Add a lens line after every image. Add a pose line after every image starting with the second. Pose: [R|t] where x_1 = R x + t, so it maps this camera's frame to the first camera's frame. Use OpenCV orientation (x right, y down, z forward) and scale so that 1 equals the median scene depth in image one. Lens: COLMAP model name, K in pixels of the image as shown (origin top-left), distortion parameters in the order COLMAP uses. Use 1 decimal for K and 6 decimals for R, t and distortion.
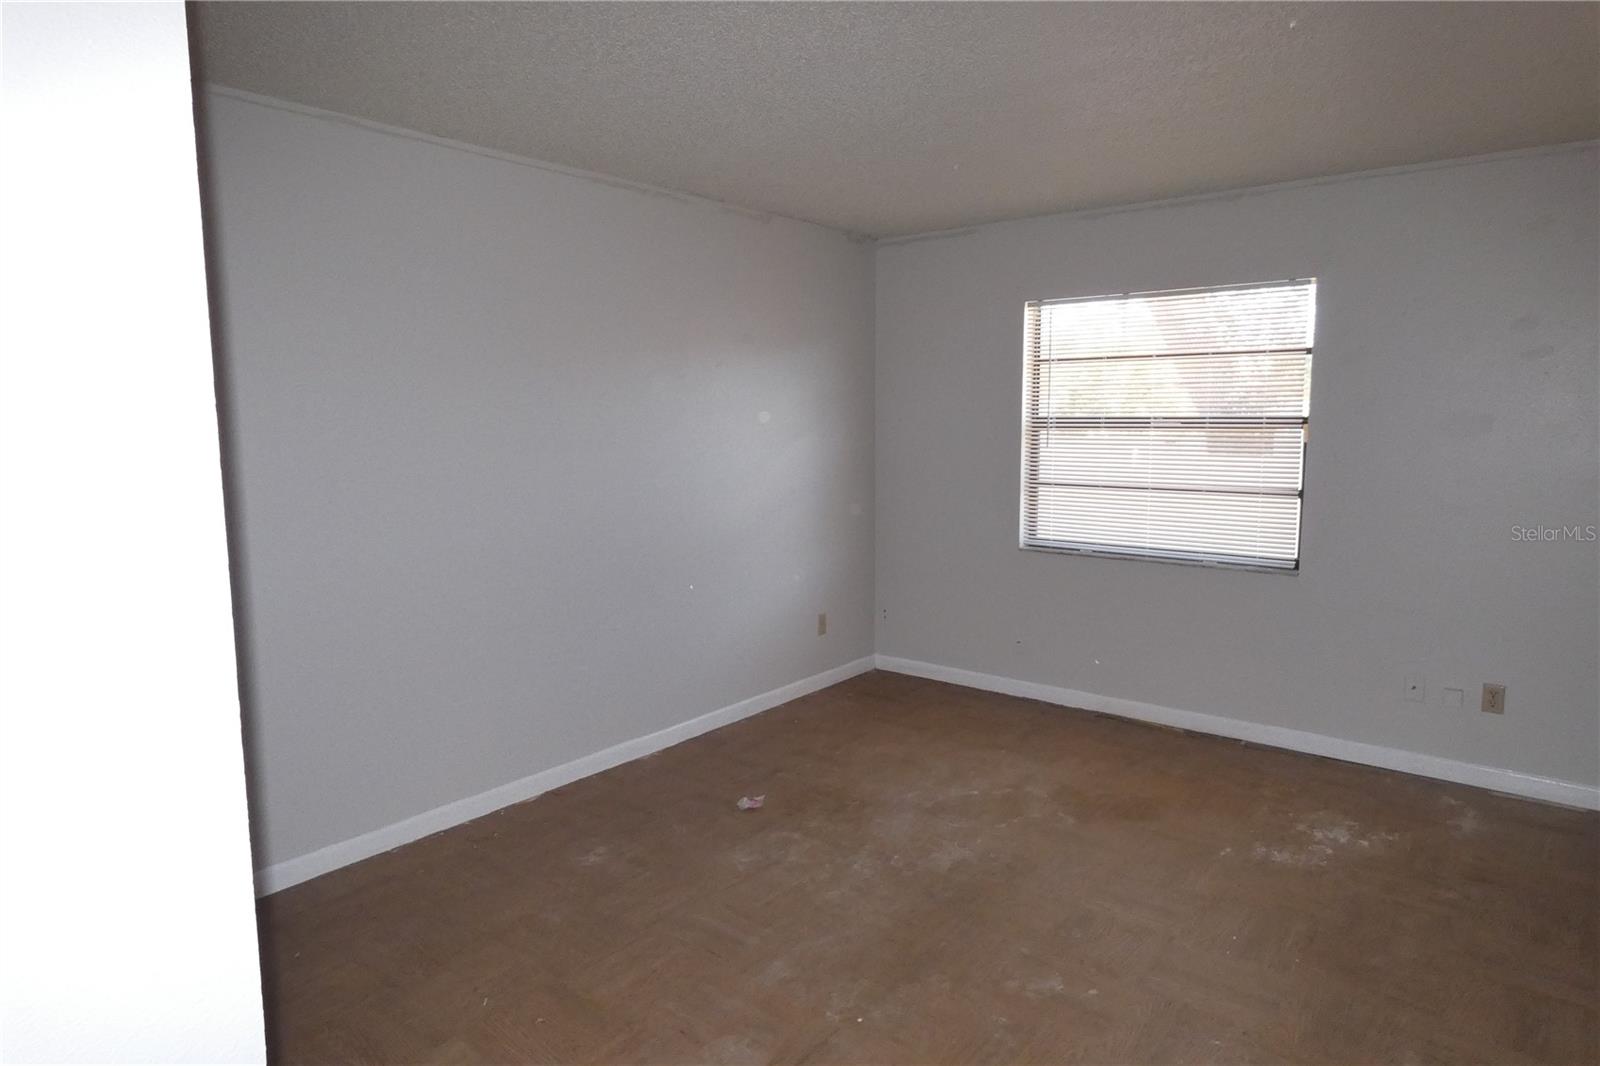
lens RADIAL K [[950.3, 0, 800.0], [0, 950.3, 533.0], [0, 0, 1]] dist [-0.024588, -0.000092]
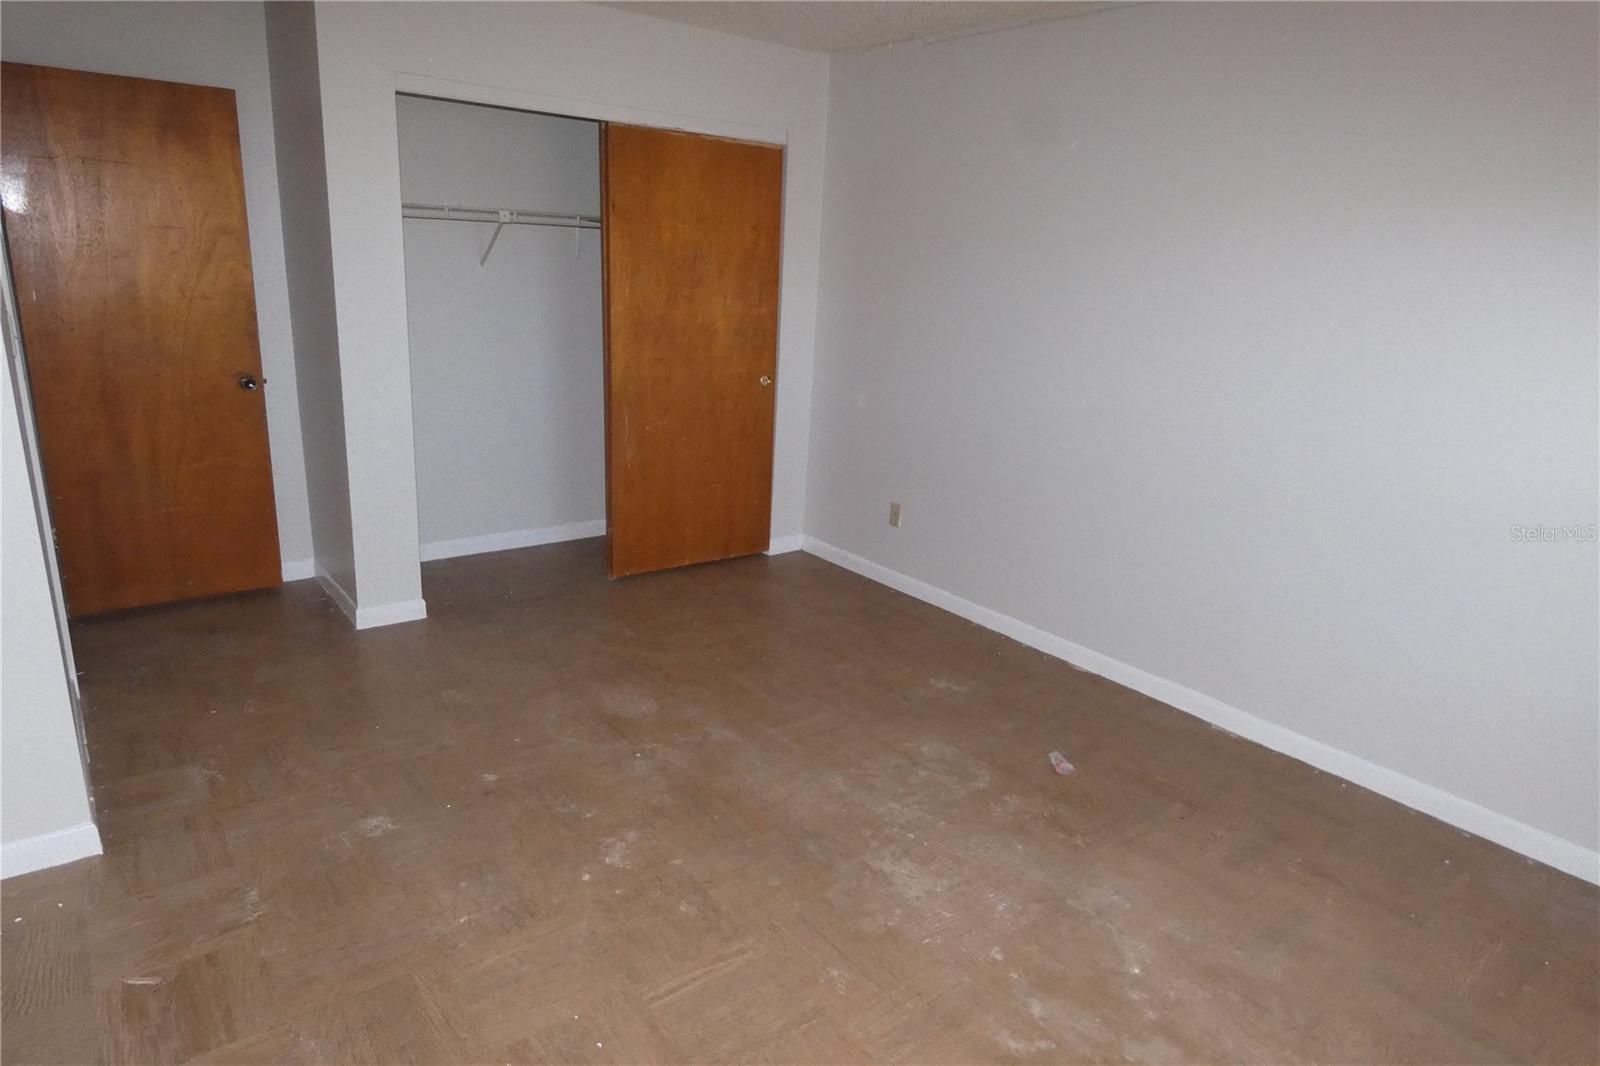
lens RADIAL K [[950.3, 0, 800.0], [0, 950.3, 533.0], [0, 0, 1]] dist [-0.024588, -0.000092]
pose [[-0.229185, 0.262522, -0.937314, 0.799942], [-0.170319, 0.937273, 0.304155, -0.132159], [0.958366, 0.229351, -0.170096, 0.959977]]
